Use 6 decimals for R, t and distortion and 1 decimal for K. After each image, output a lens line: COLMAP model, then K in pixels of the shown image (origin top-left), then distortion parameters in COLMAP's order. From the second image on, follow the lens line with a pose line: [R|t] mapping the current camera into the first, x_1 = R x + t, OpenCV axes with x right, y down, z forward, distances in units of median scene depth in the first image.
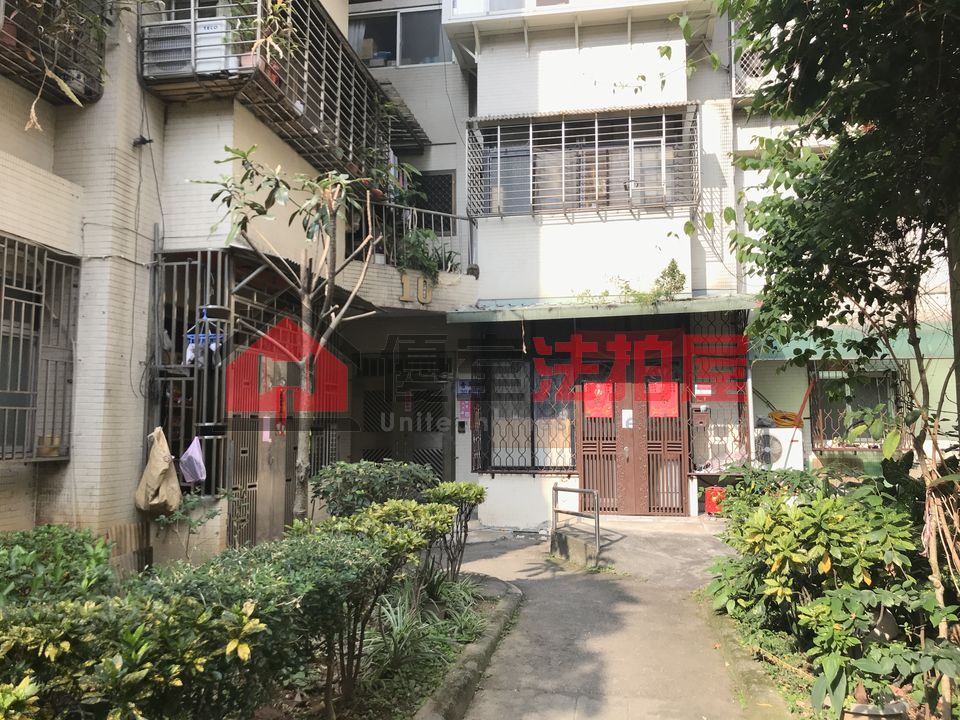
lens RADIAL K [[791.9, 0, 482.1], [0, 791.9, 356.9], [0, 0, 1]] dist [0.053473, 0.005454]
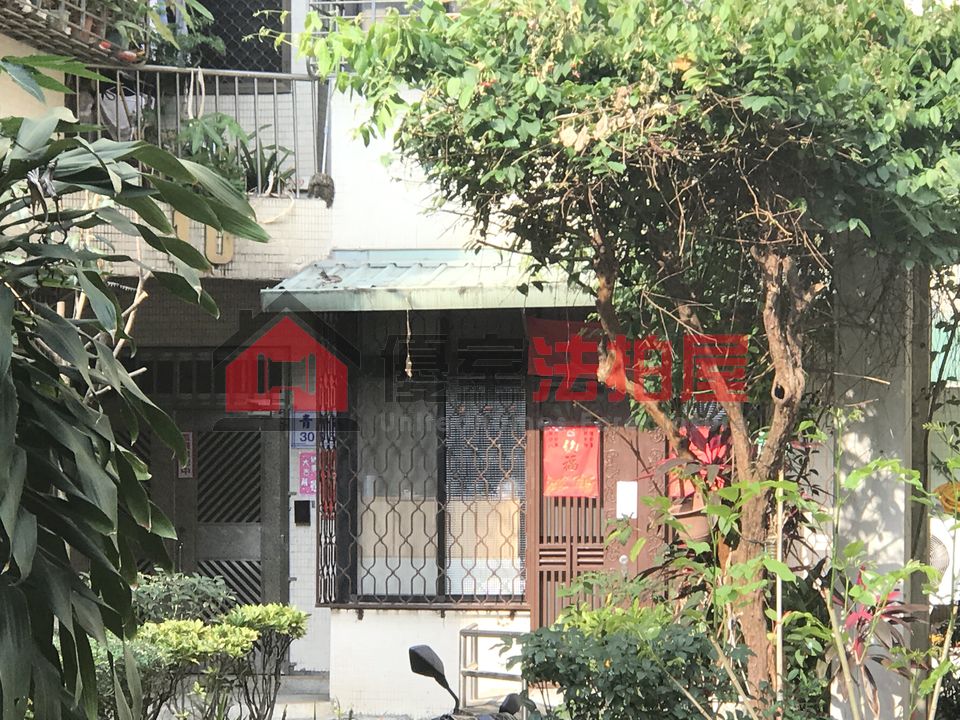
lens RADIAL K [[3616.1, 0, 479.9], [0, 3616.1, 361.0], [0, 0, 1]] dist [-0.273094, 0.000000]
pose [[0.999963, 0.002782, -0.008180, 0.106497], [-0.002322, 0.998443, 0.055738, -0.132020], [0.008323, -0.055717, 0.998412, -1.229602]]
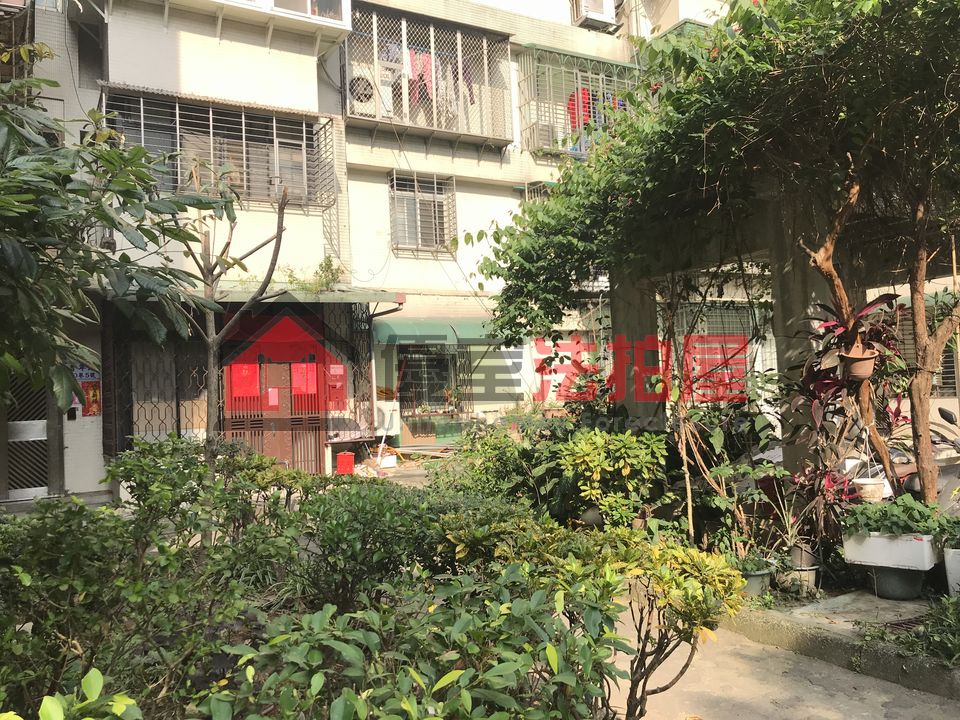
lens RADIAL K [[791.9, 0, 473.3], [0, 791.9, 353.7], [0, 0, 1]] dist [0.053473, 0.005454]
pose [[0.779494, 0.001743, 0.626408, -0.279049], [-0.012083, 0.999852, 0.012254, 0.002586], [-0.626294, -0.017121, 0.779399, -0.016924]]
